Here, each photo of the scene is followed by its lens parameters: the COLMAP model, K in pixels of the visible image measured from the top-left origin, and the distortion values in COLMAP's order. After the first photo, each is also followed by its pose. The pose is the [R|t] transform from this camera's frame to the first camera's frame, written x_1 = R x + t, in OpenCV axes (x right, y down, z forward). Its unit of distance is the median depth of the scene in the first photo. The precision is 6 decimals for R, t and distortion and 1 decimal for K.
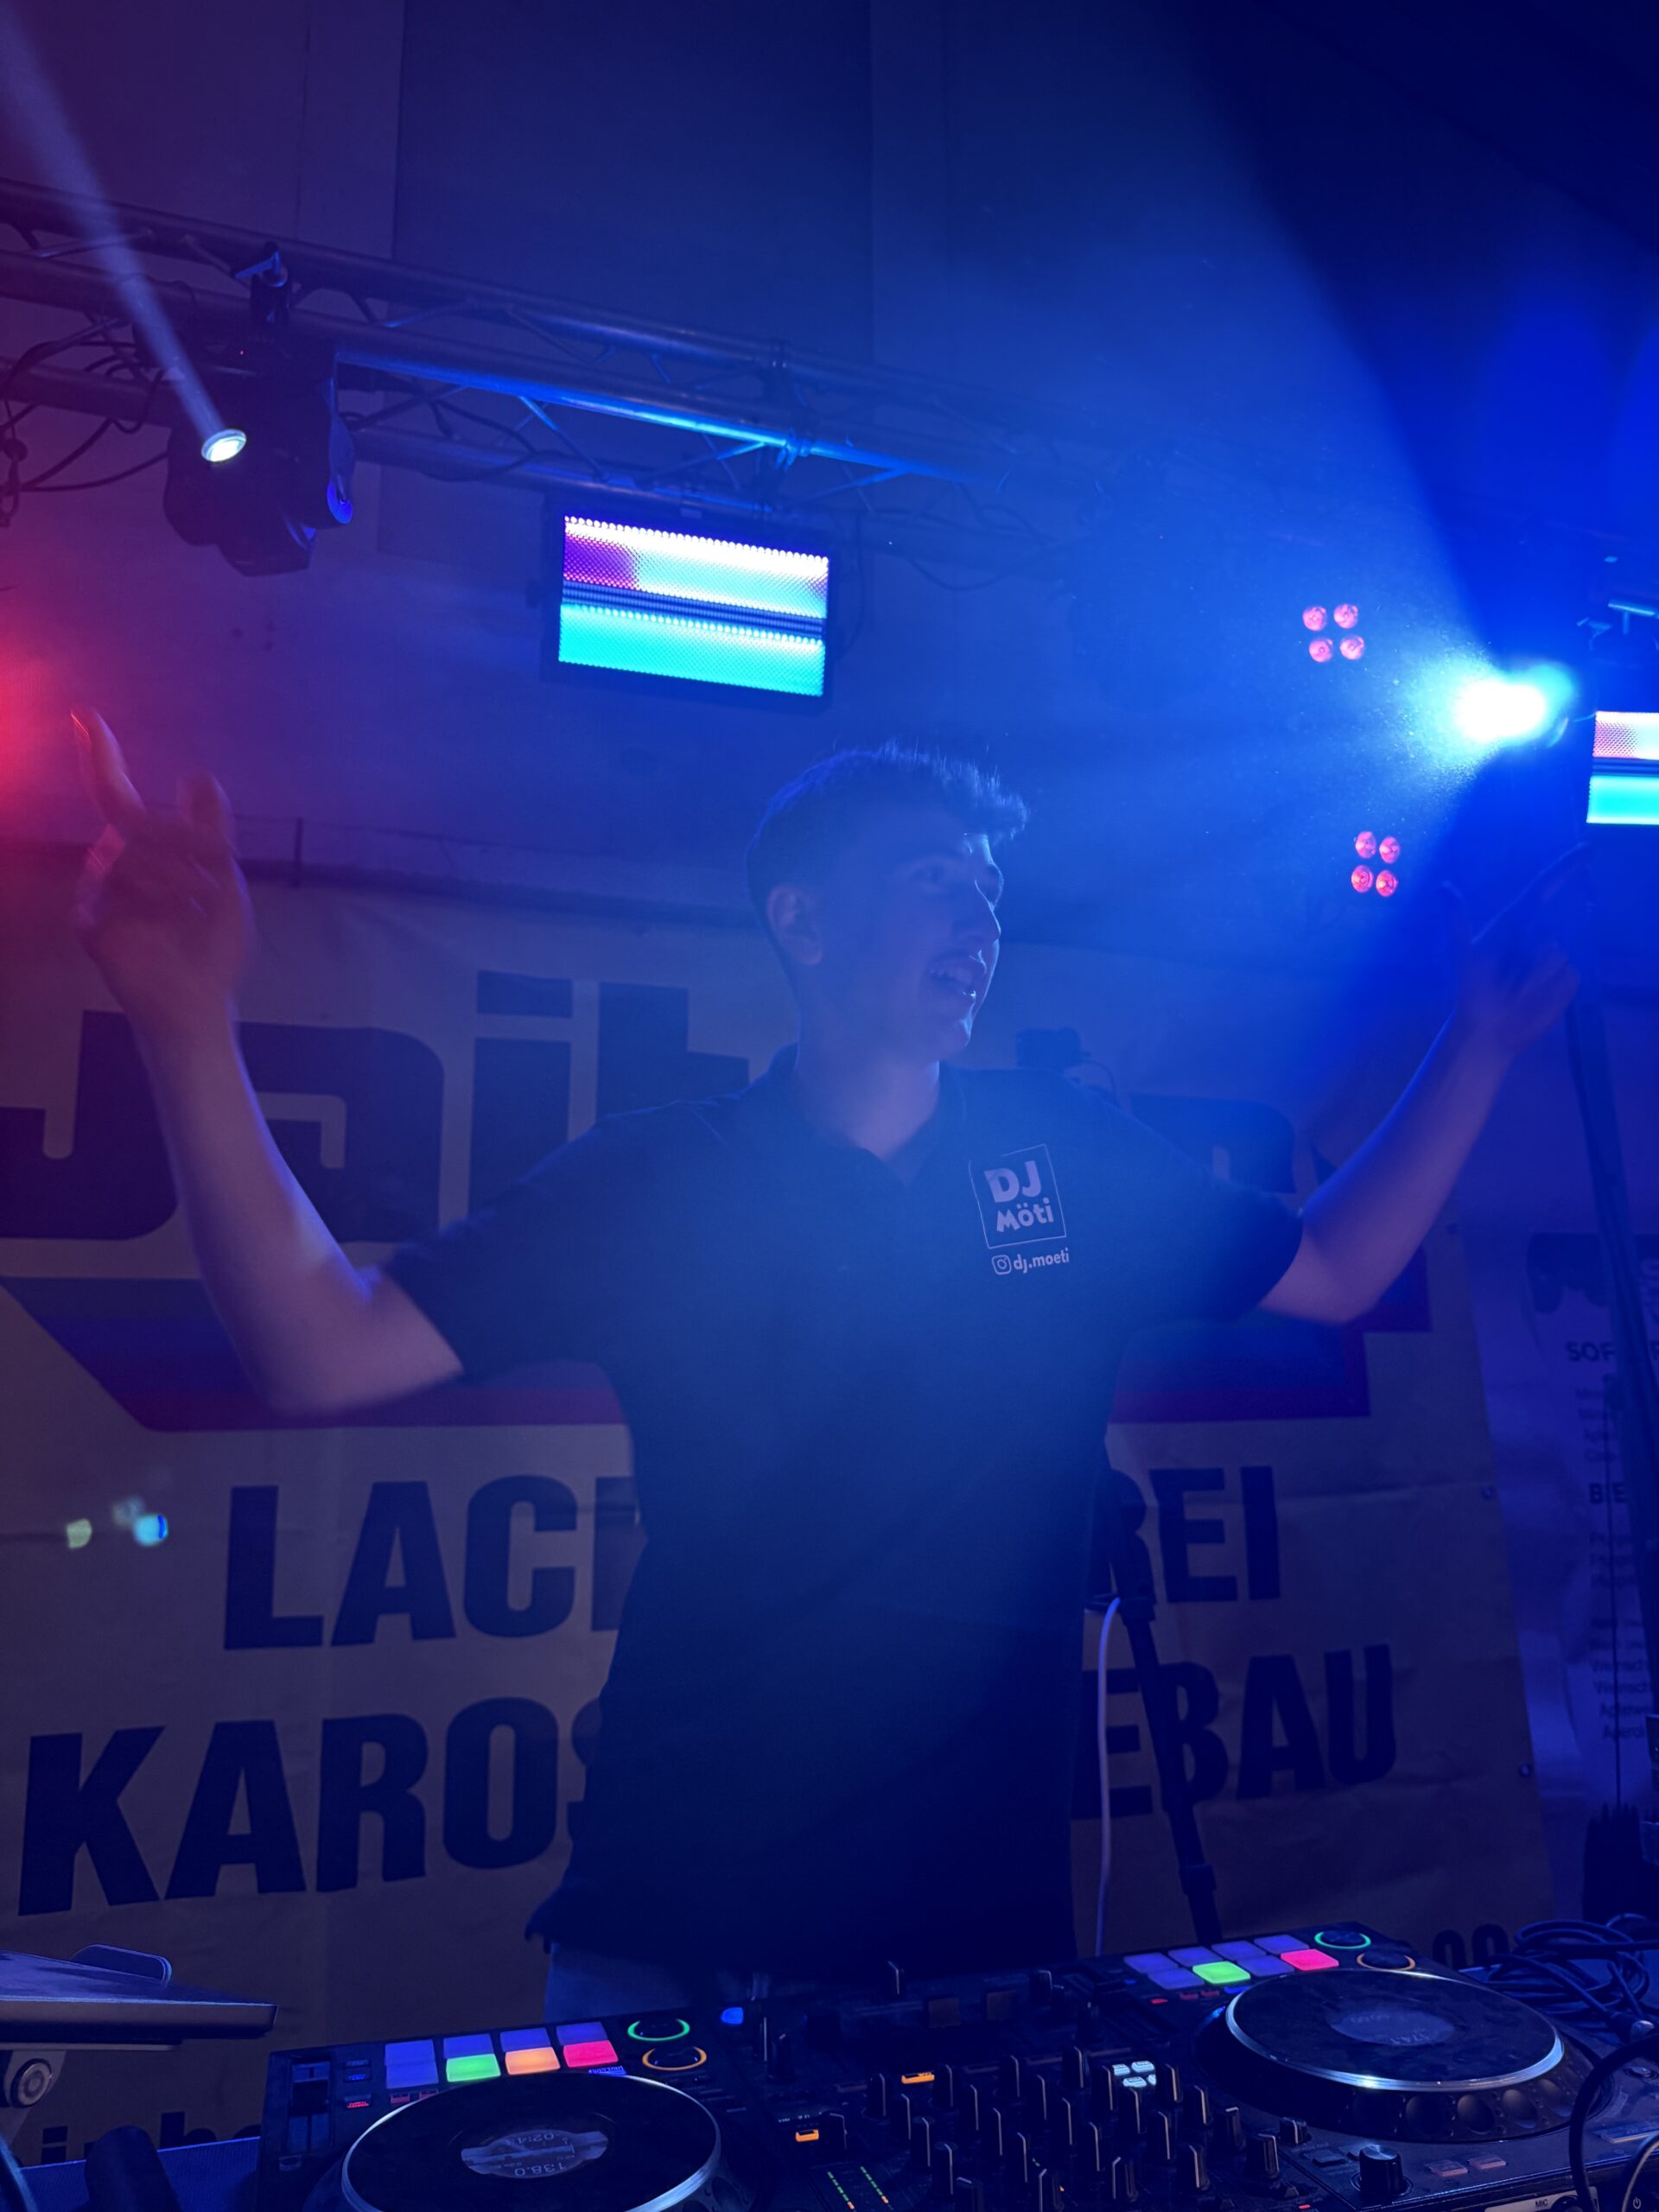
lens RADIAL K [[1565.2, 0, 819.6], [0, 1565.2, 1113.1], [0, 0, 1]] dist [0.033812, -0.057584]
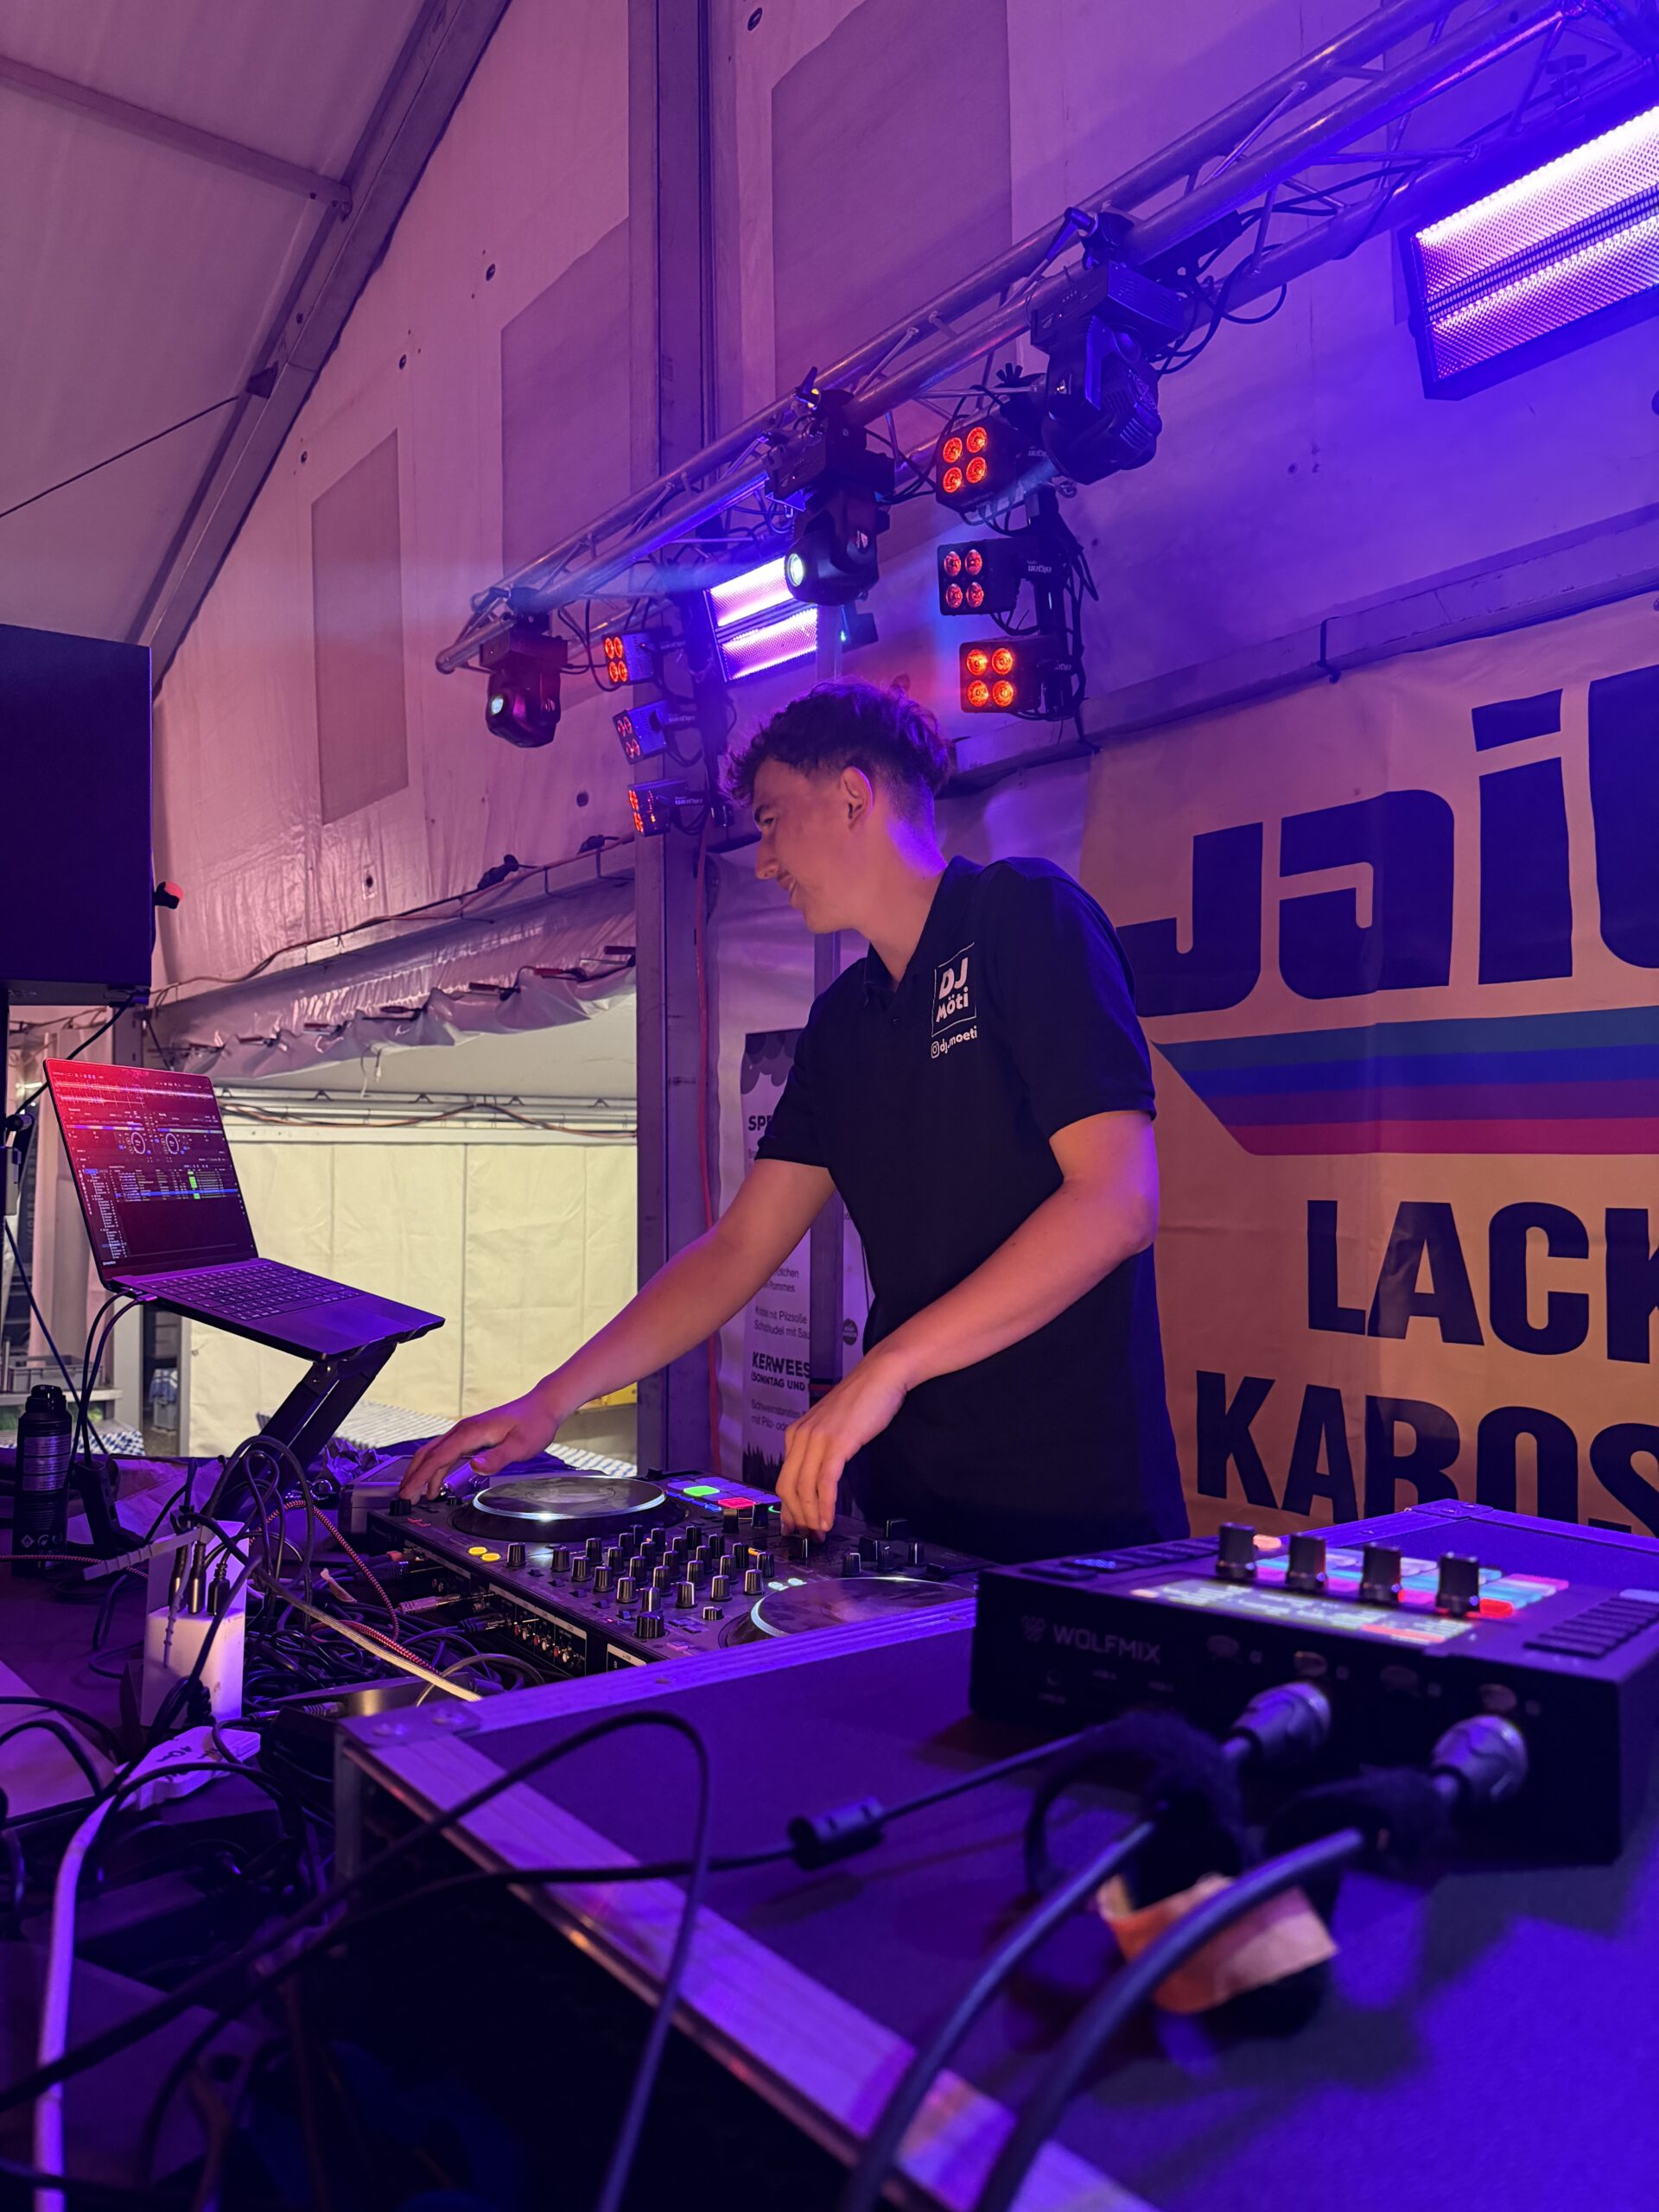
lens RADIAL K [[1565.2, 0, 816.6], [0, 1565.2, 1089.4], [0, 0, 1]] dist [0.033812, -0.057584]
pose [[0.311475, -0.035201, -0.949602, 0.636736], [0.176305, 0.984104, 0.021349, 0.056552], [0.933756, -0.174070, 0.312730, 0.262773]]
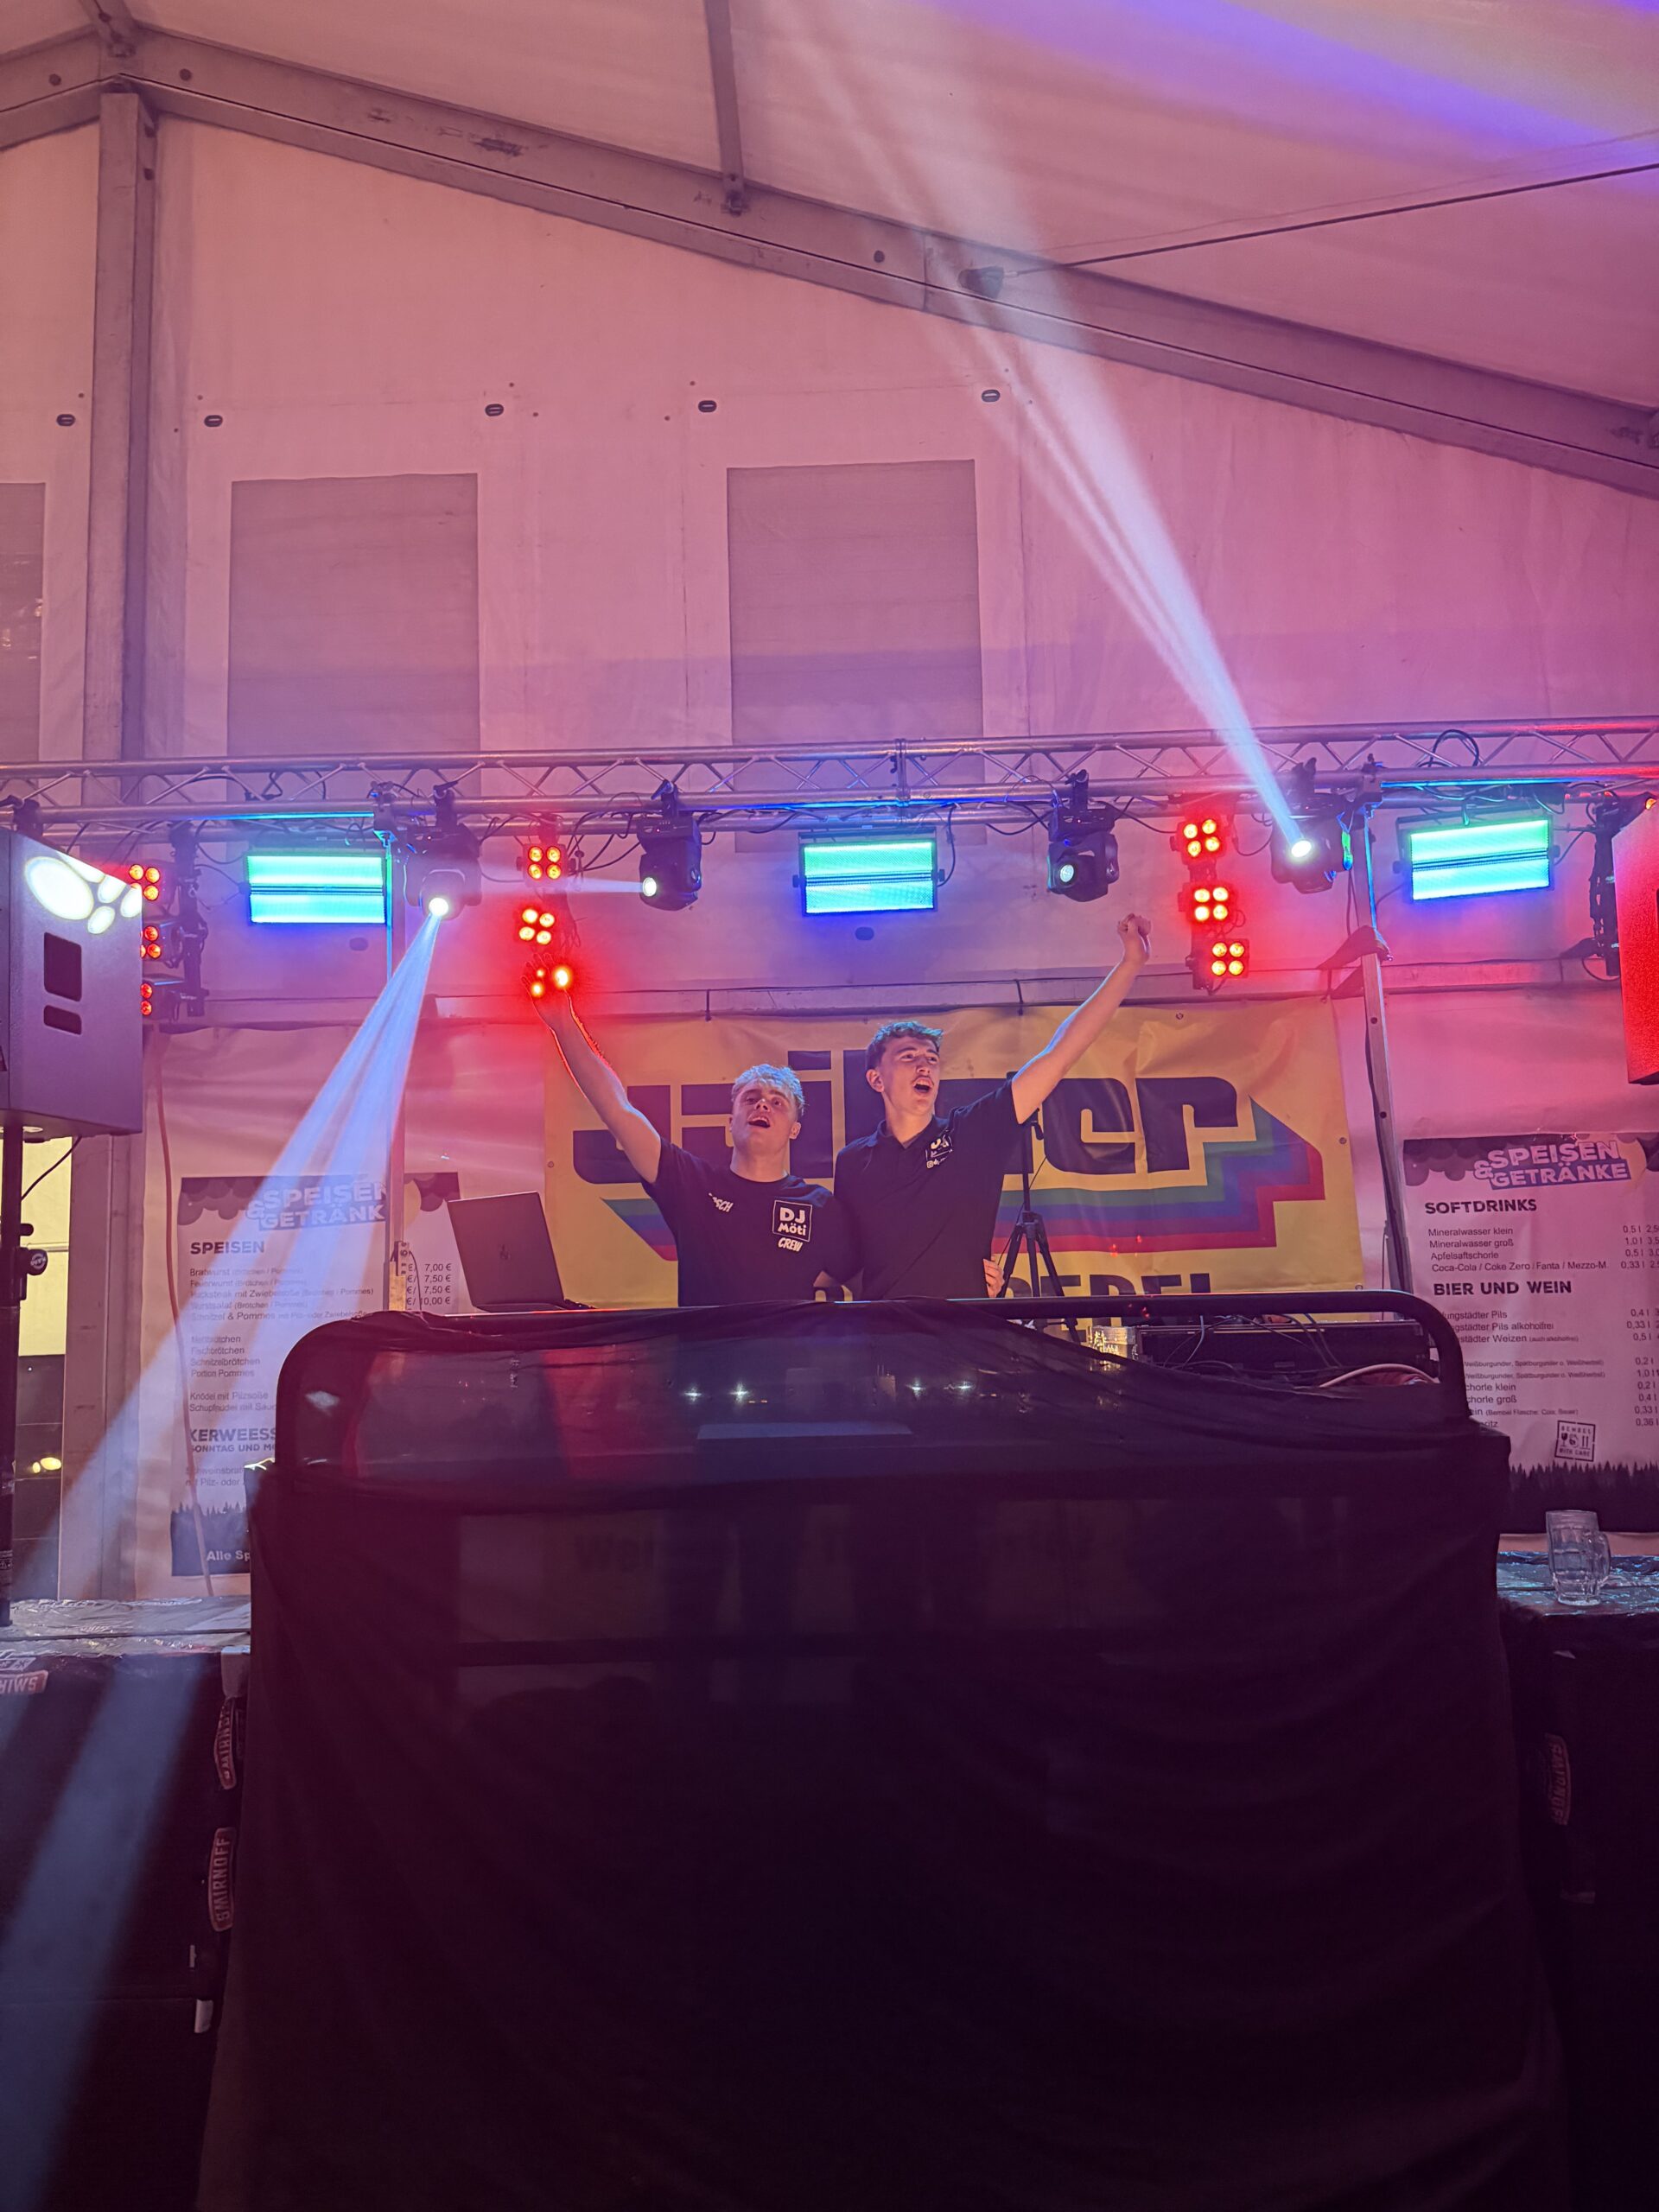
lens RADIAL K [[1565.2, 0, 828.0], [0, 1565.2, 1100.8], [0, 0, 1]] dist [0.033812, -0.057584]
pose [[0.943482, -0.057890, -0.326328, 0.565082], [0.077856, 0.995787, 0.048447, -0.129993], [0.322149, -0.071115, 0.944014, -1.084111]]
